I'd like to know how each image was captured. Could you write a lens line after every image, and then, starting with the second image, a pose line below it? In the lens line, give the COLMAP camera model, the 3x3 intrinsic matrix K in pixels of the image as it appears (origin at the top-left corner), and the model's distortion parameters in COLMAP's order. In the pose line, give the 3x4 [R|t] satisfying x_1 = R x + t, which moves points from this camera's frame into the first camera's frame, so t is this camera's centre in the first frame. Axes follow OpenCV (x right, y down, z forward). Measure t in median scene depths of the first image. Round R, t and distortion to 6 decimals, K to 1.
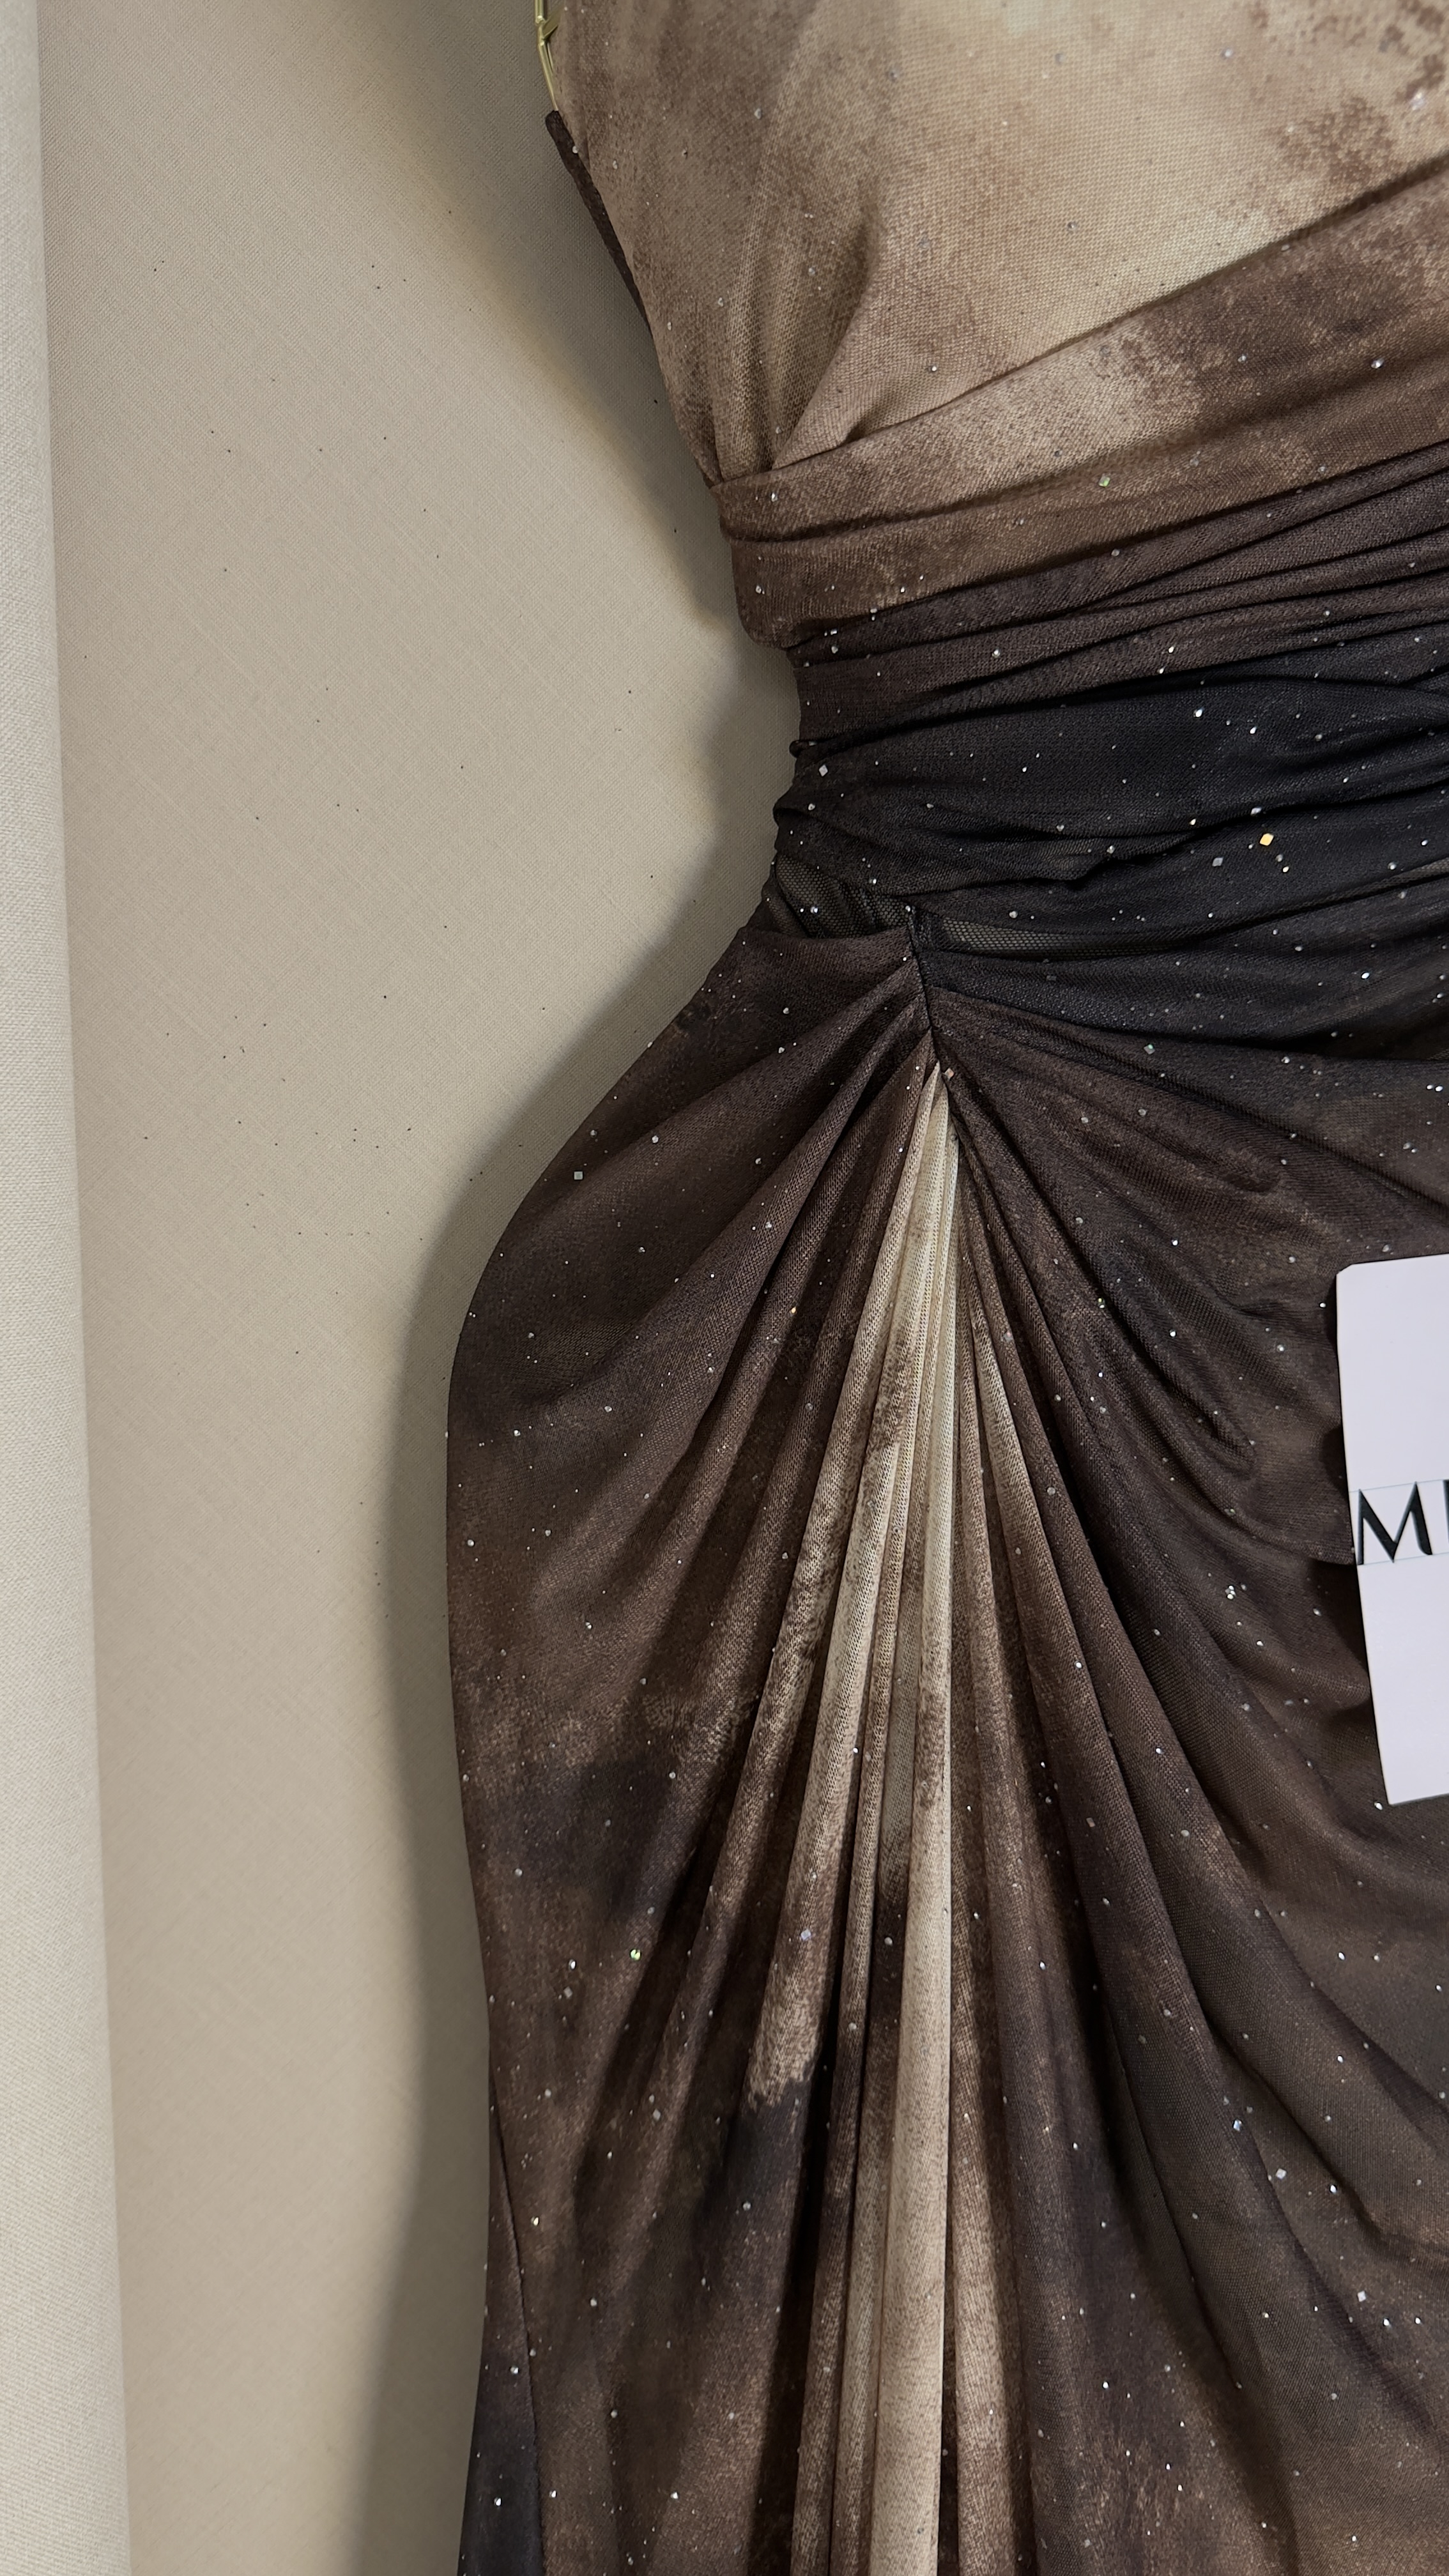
lens RADIAL K [[1819.3, 0, 724.5], [0, 1819.3, 1288.0], [0, 0, 1]] dist [-0.031616, 0.000379]
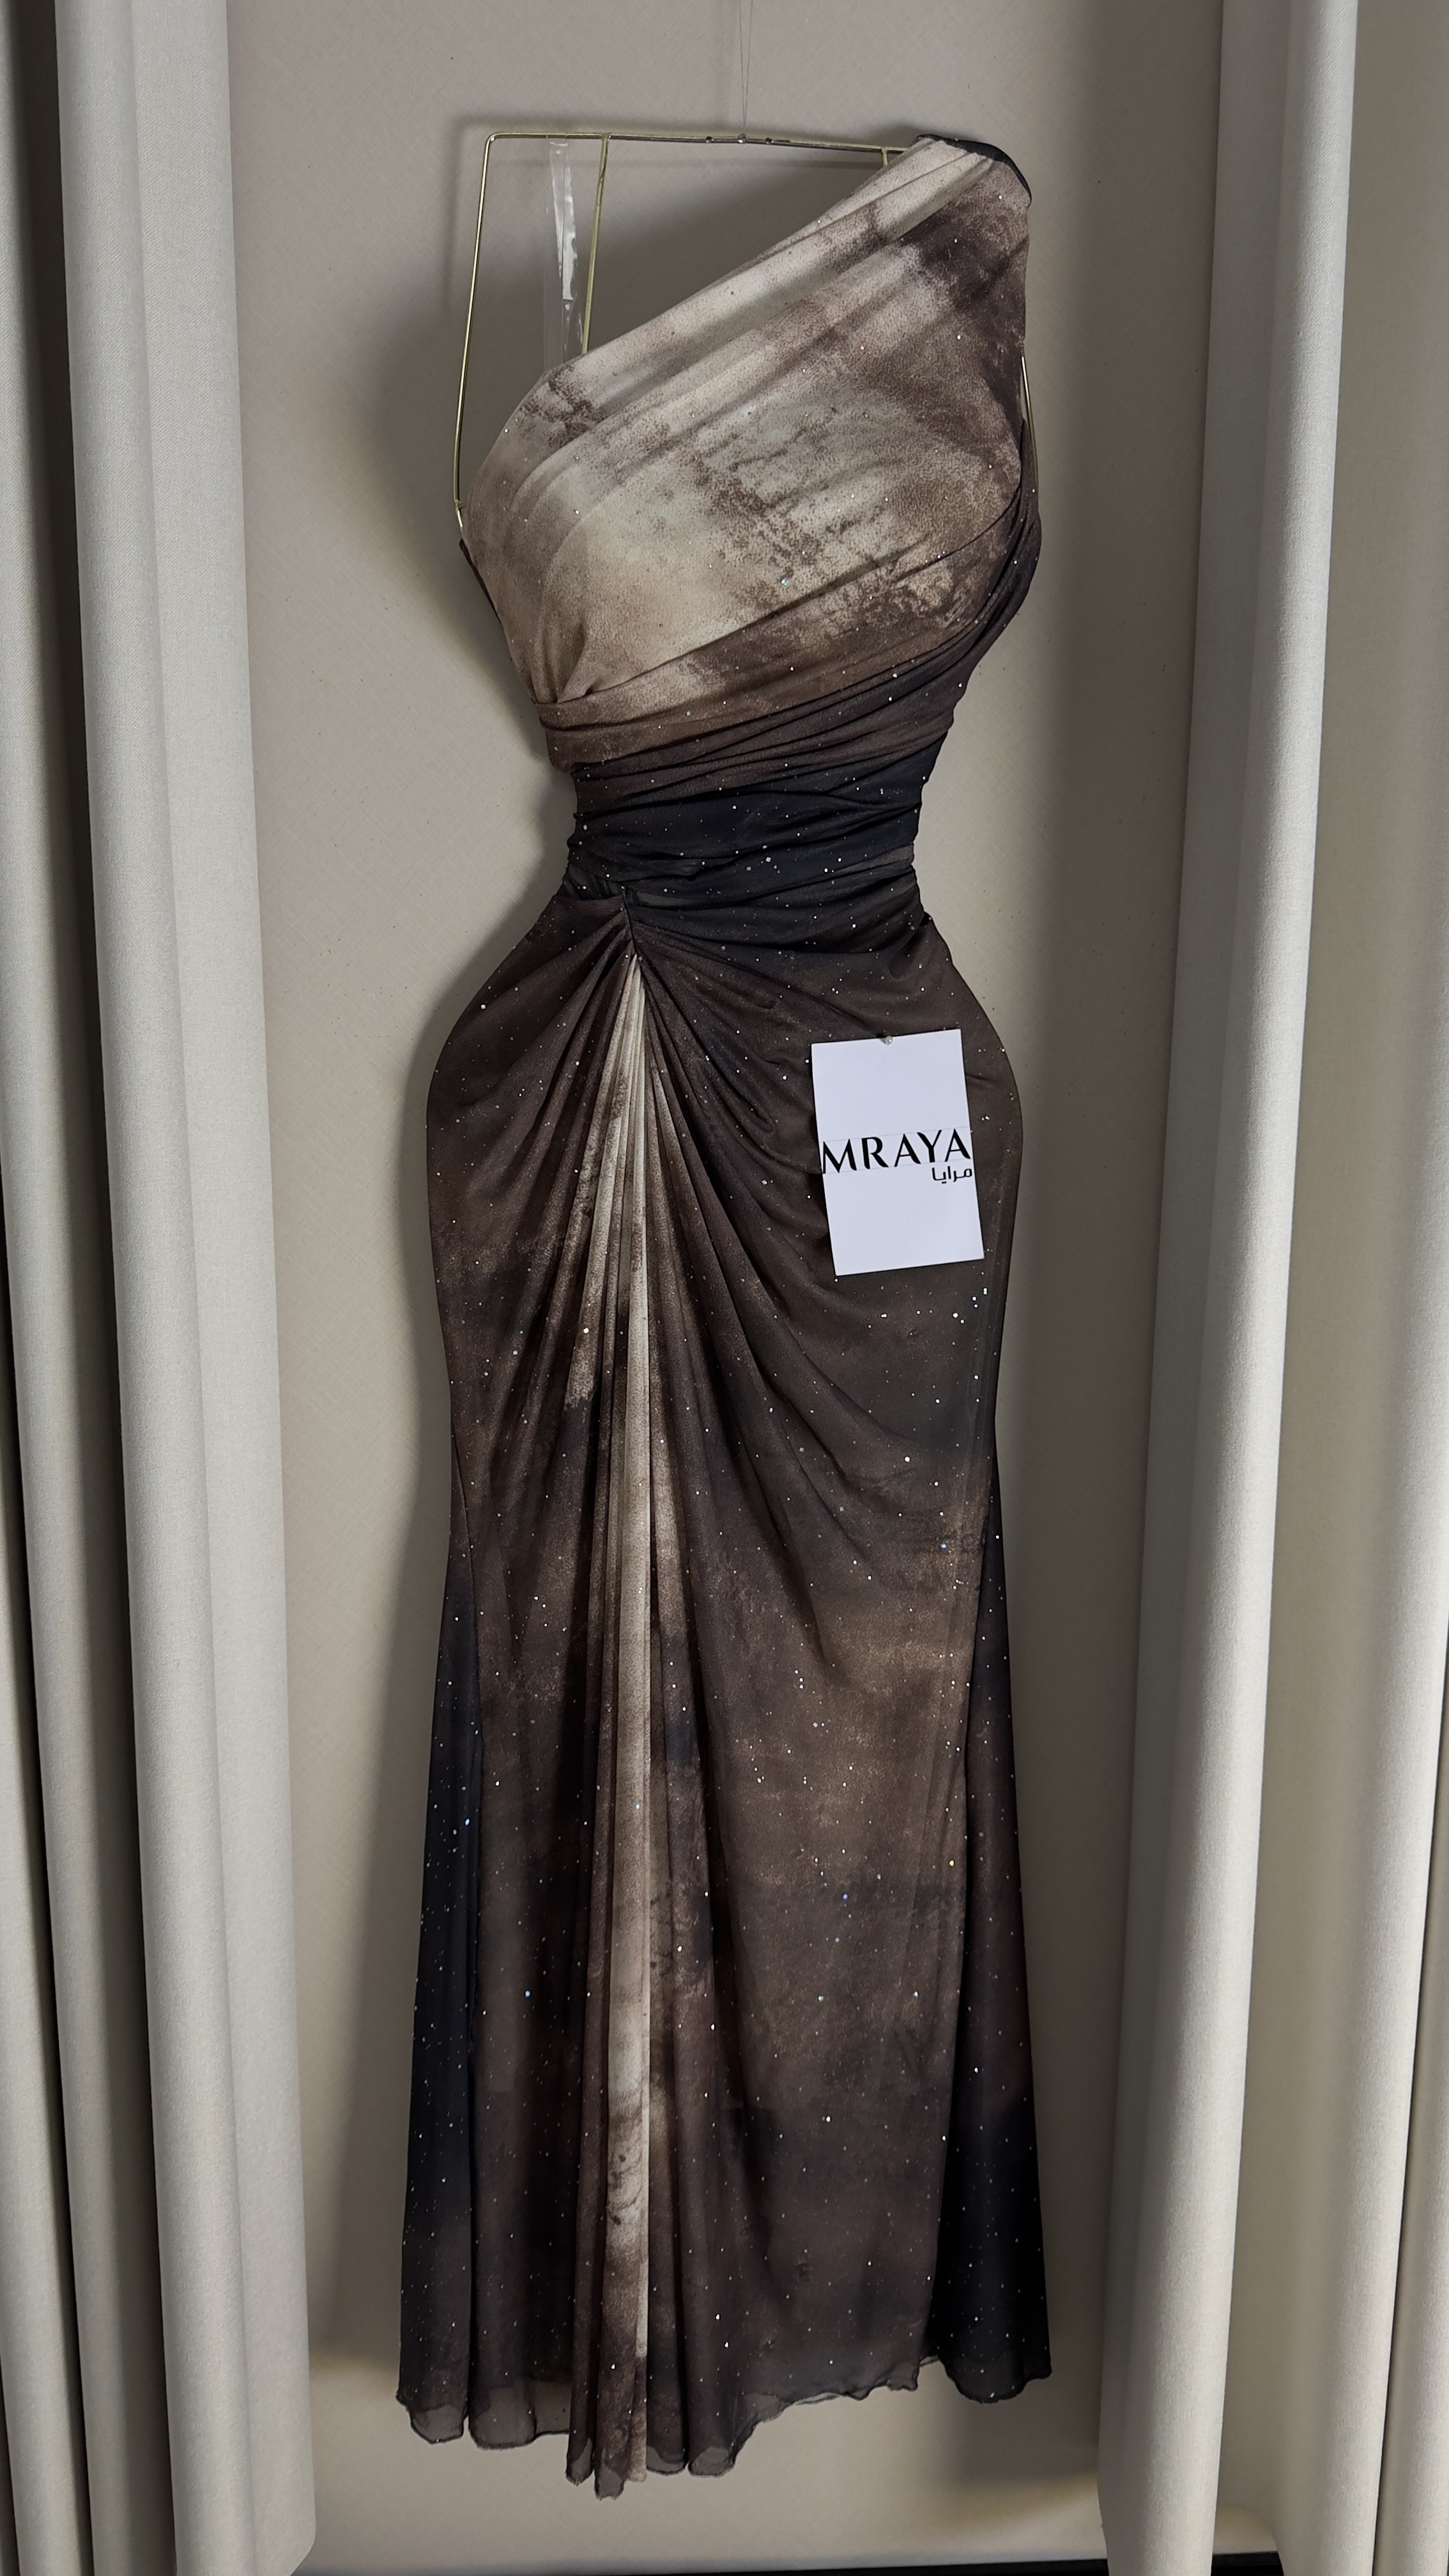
lens RADIAL K [[1711.4, 0, 733.5], [0, 1711.4, 1320.8], [0, 0, 1]] dist [0.065397, -0.144062]
pose [[0.998983, -0.011011, 0.043729, 0.143239], [0.008893, 0.998791, 0.048344, 0.246219], [-0.044209, -0.047906, 0.997873, -1.263975]]
